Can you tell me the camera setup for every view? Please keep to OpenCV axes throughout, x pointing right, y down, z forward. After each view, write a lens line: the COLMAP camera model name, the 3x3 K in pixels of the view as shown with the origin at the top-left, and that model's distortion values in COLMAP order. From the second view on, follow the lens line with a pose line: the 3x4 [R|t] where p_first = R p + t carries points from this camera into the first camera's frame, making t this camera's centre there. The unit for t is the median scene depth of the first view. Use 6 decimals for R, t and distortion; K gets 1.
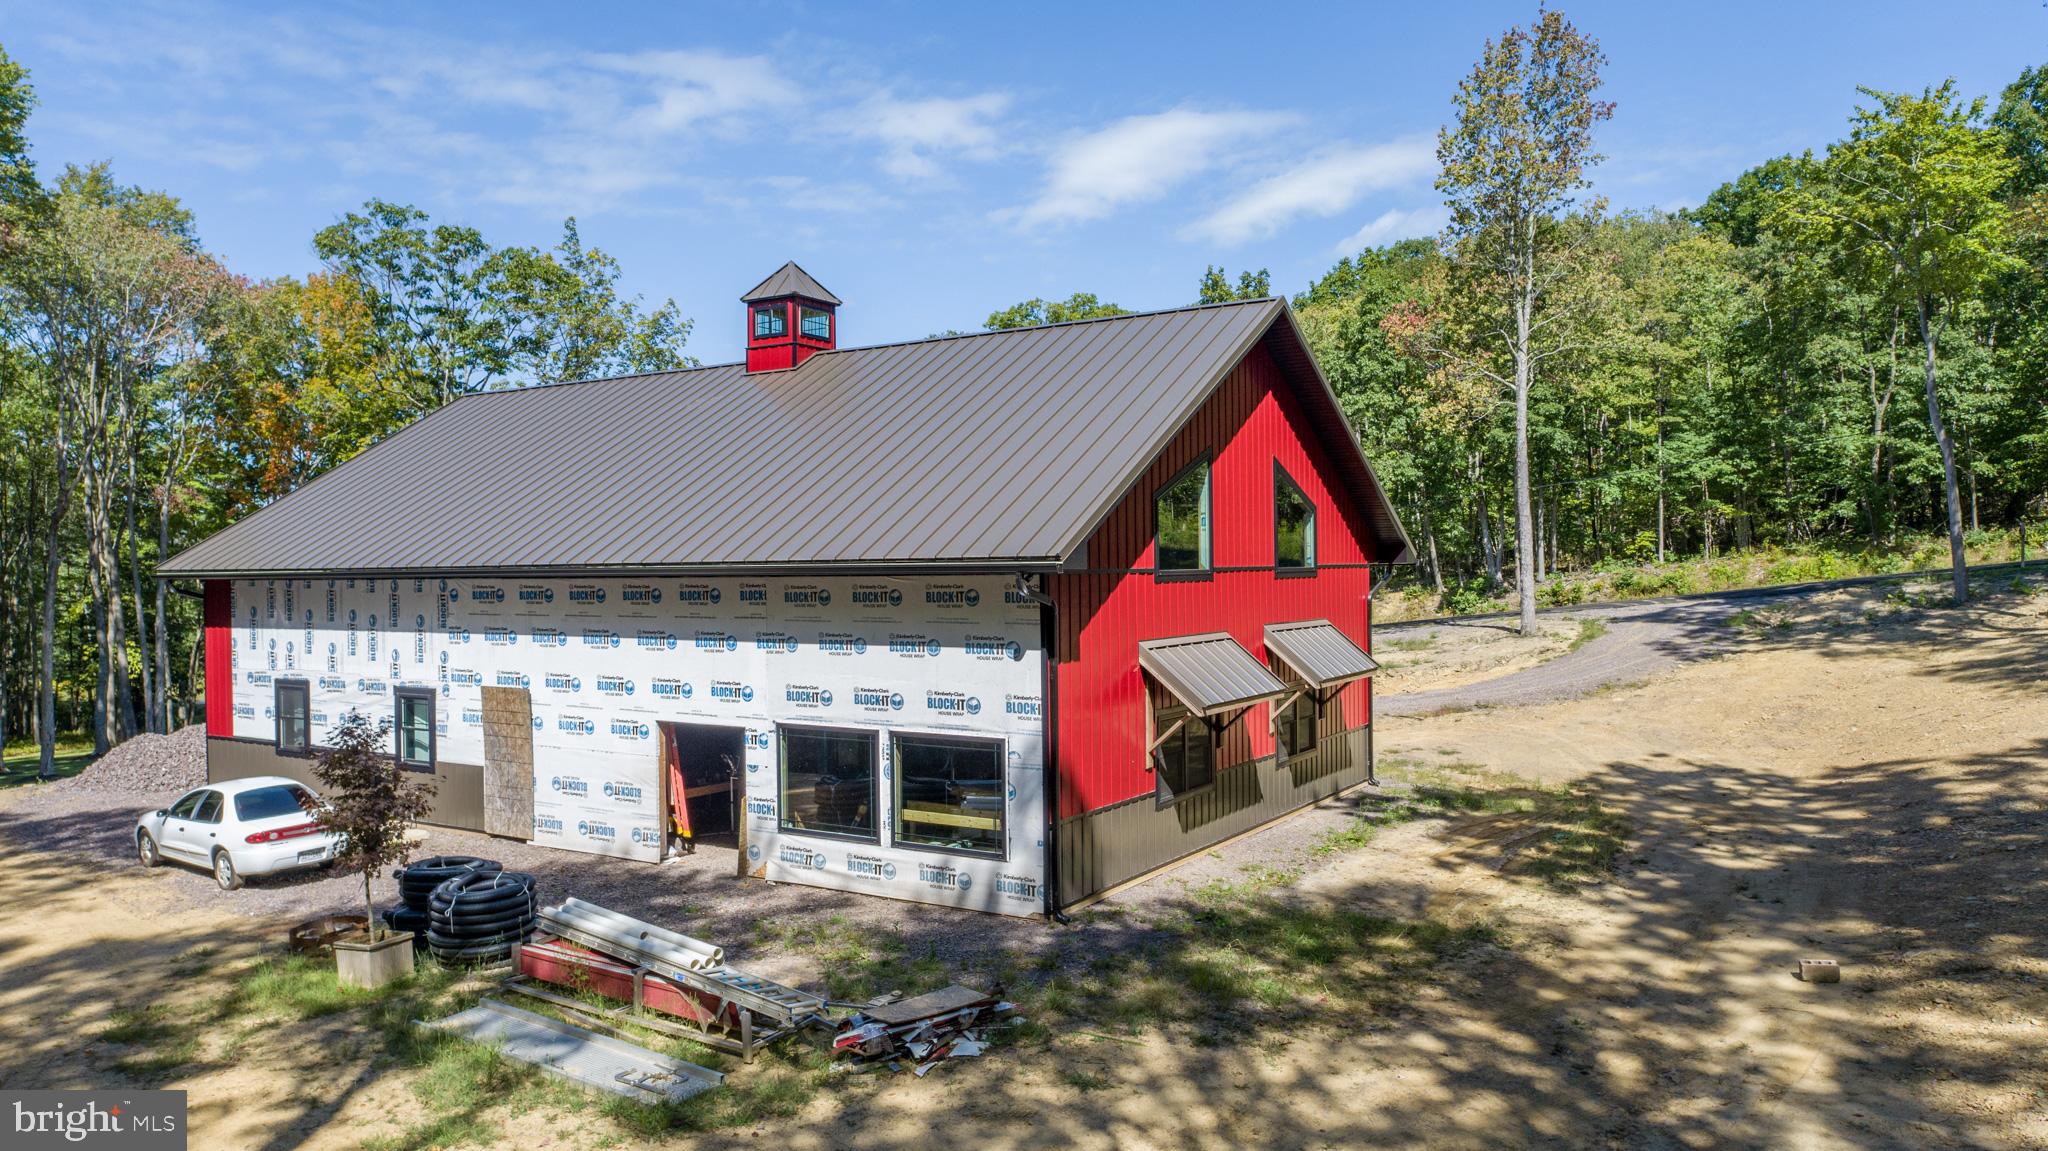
lens RADIAL K [[1384.6, 0, 1022.3], [0, 1384.6, 569.8], [0, 0, 1]] dist [-0.016773, 0.012055]
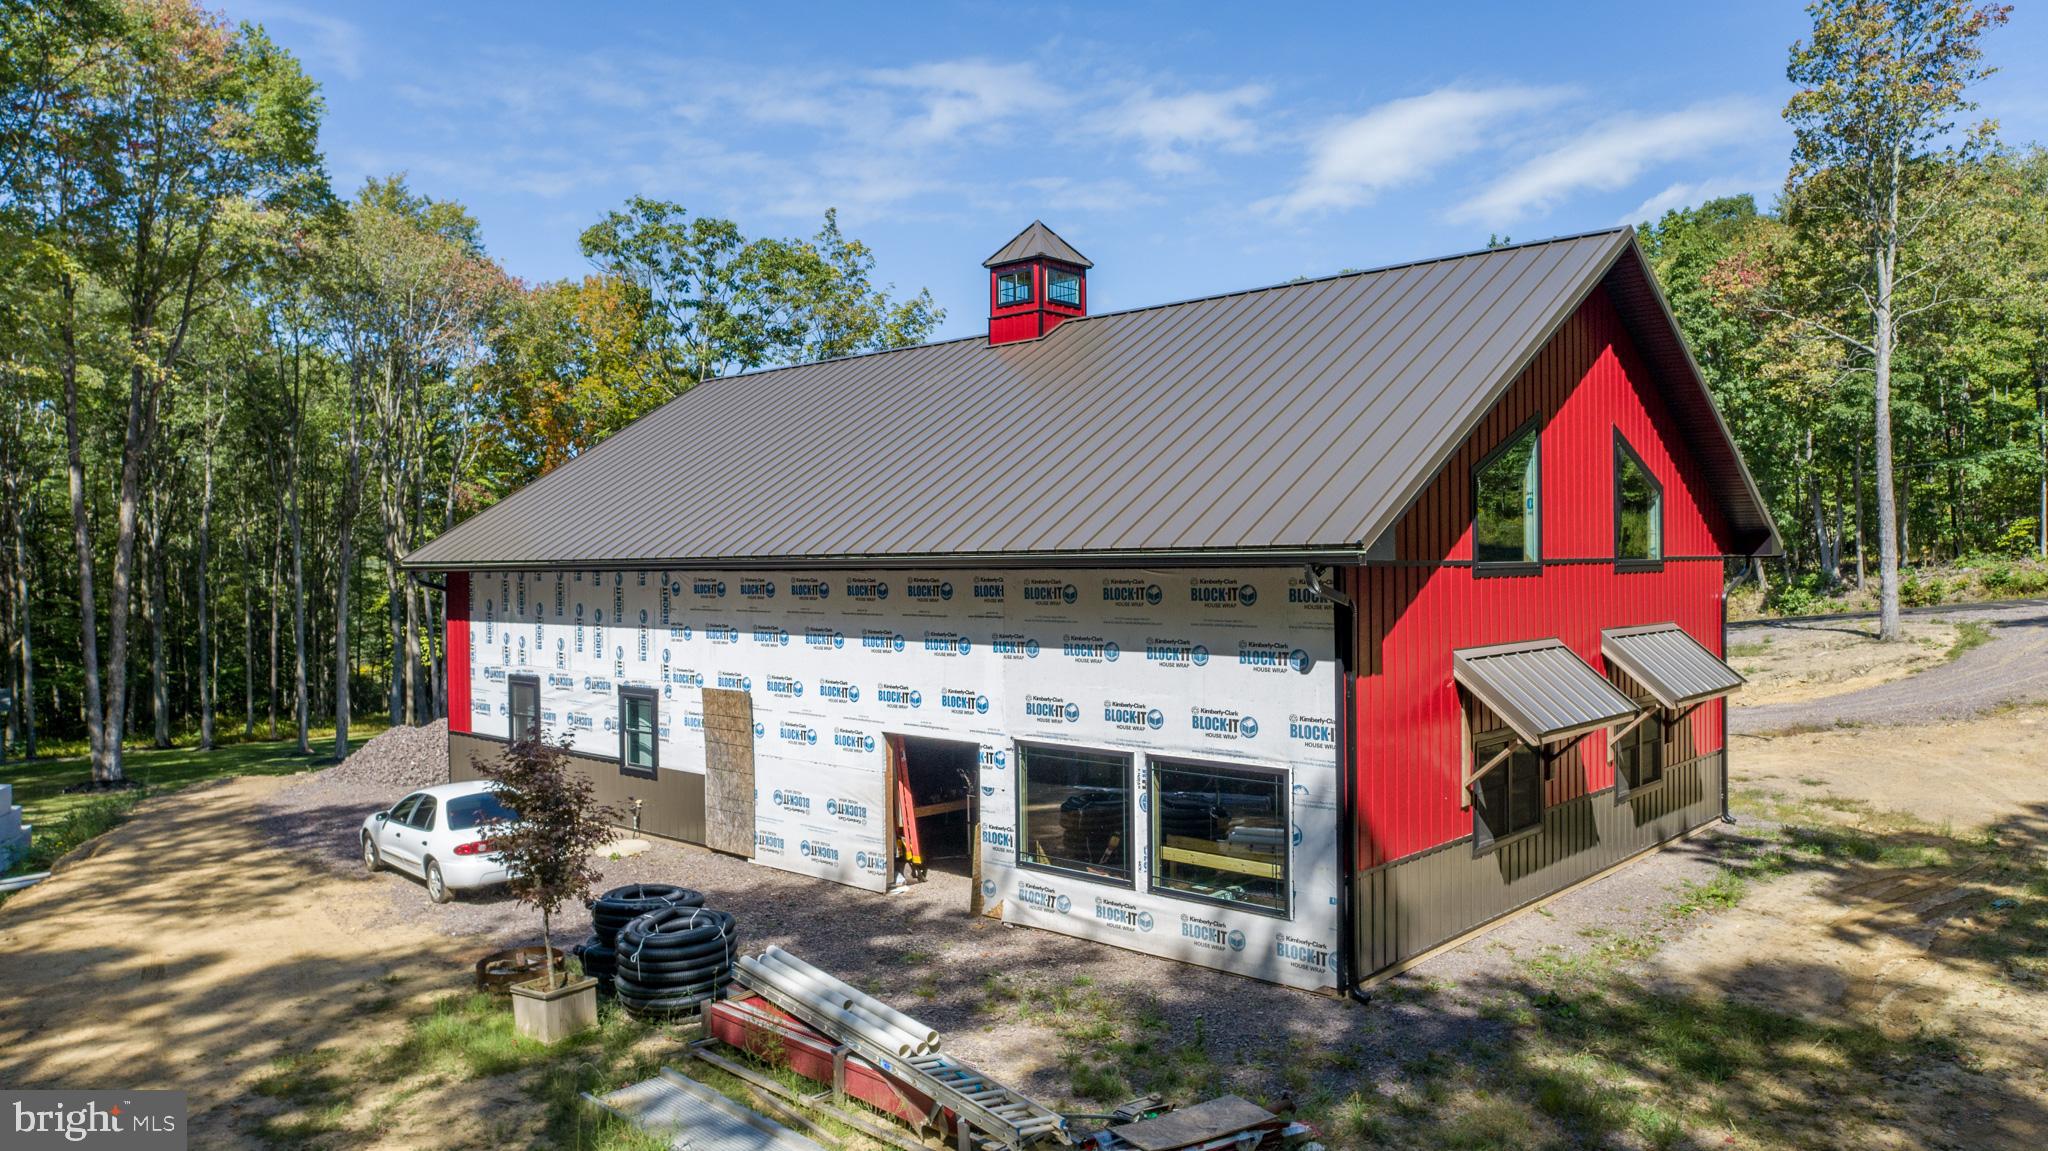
lens RADIAL K [[1384.6, 0, 1022.3], [0, 1384.6, 569.8], [0, 0, 1]] dist [-0.016773, 0.012055]
pose [[0.983105, 0.002180, -0.183032, -0.011513], [-0.001443, 0.999990, 0.004164, 0.001217], [0.183039, -0.003829, 0.983098, 0.112911]]
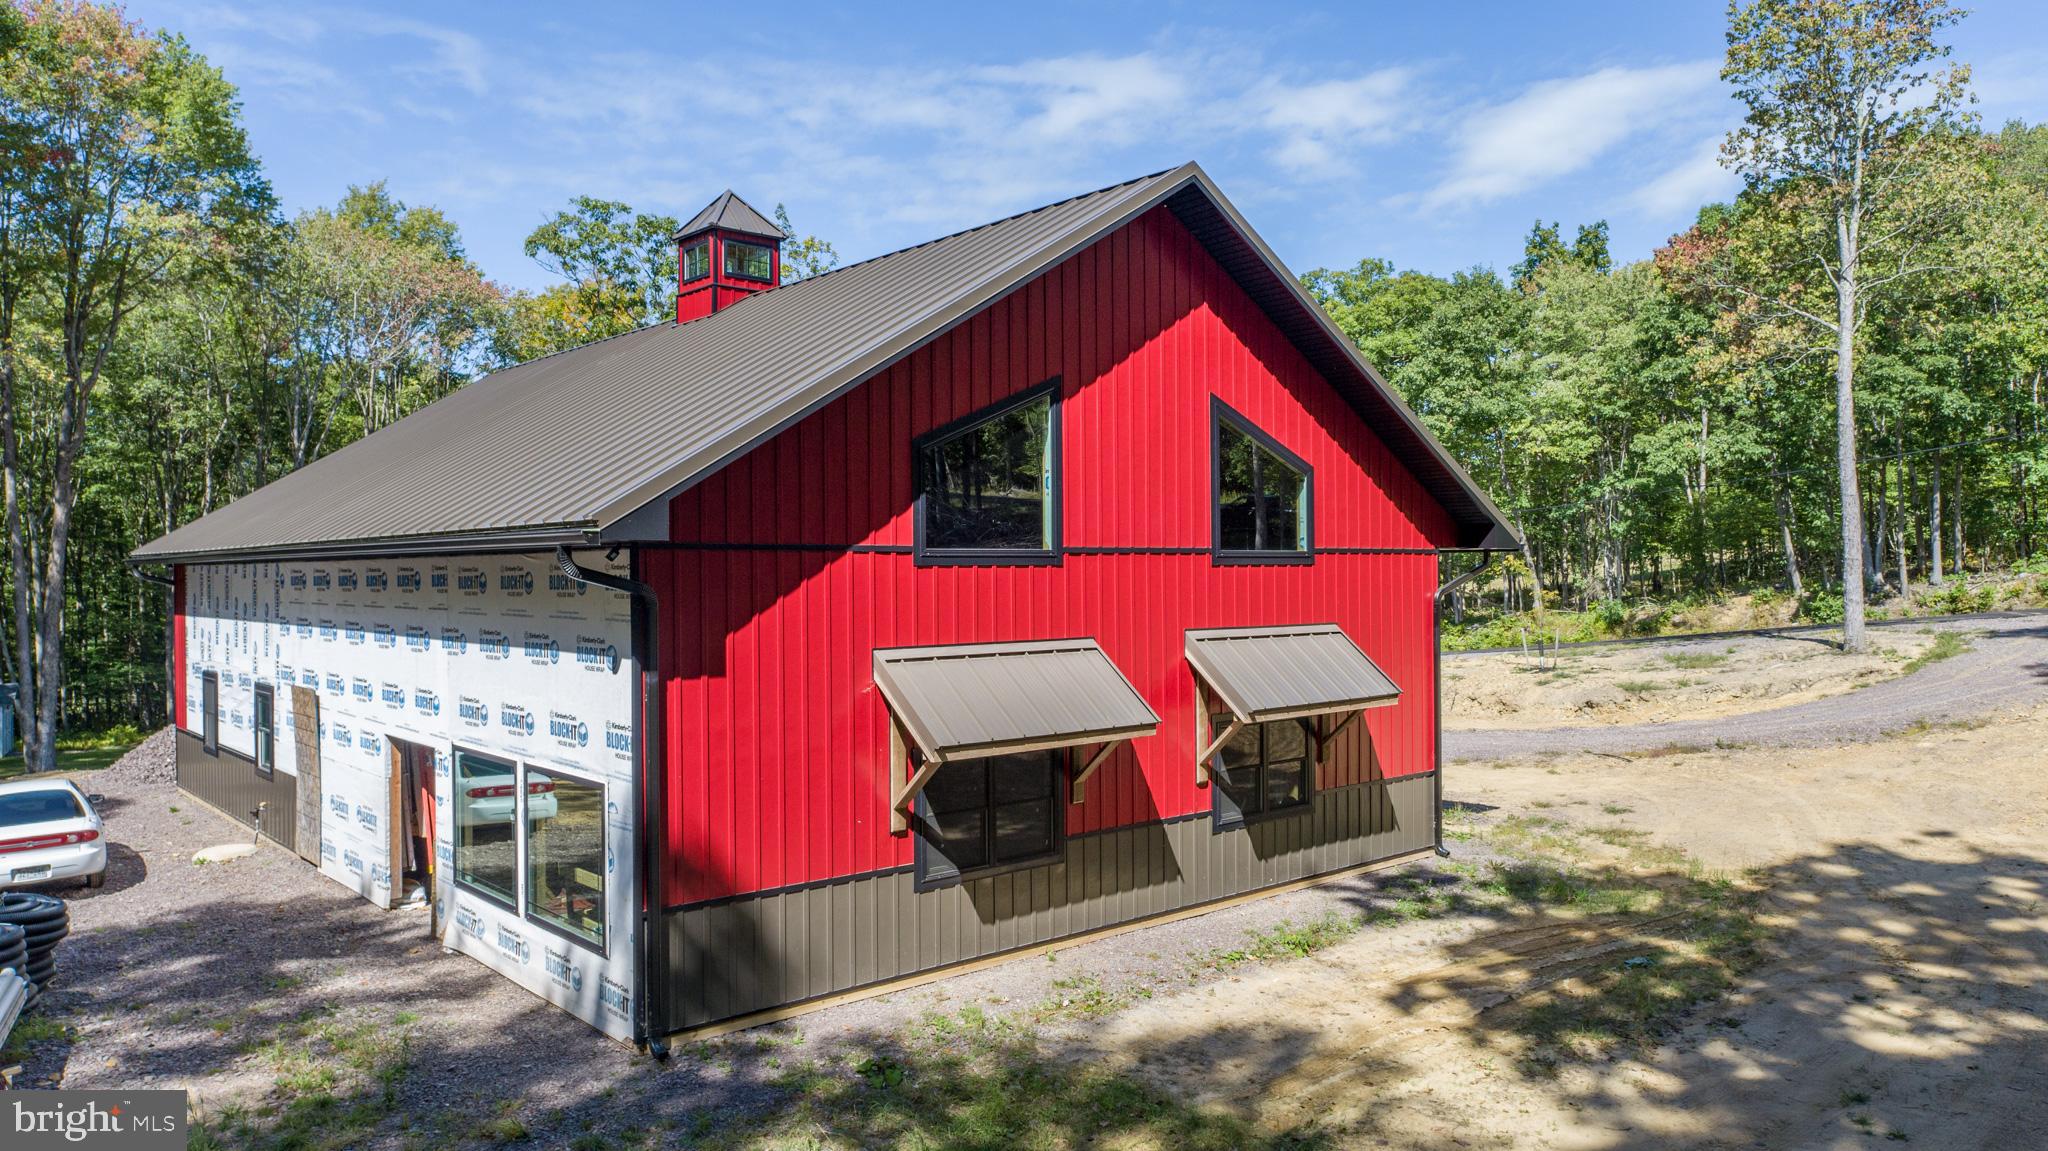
lens RADIAL K [[1402.5, 0, 1016.1], [0, 1402.5, 554.3], [0, 0, 1]] dist [-0.016558, 0.001275]
pose [[0.959956, 0.001885, -0.280144, 0.251070], [-0.005107, 0.999929, -0.010771, 0.007632], [0.280104, 0.011770, 0.959898, 0.242052]]
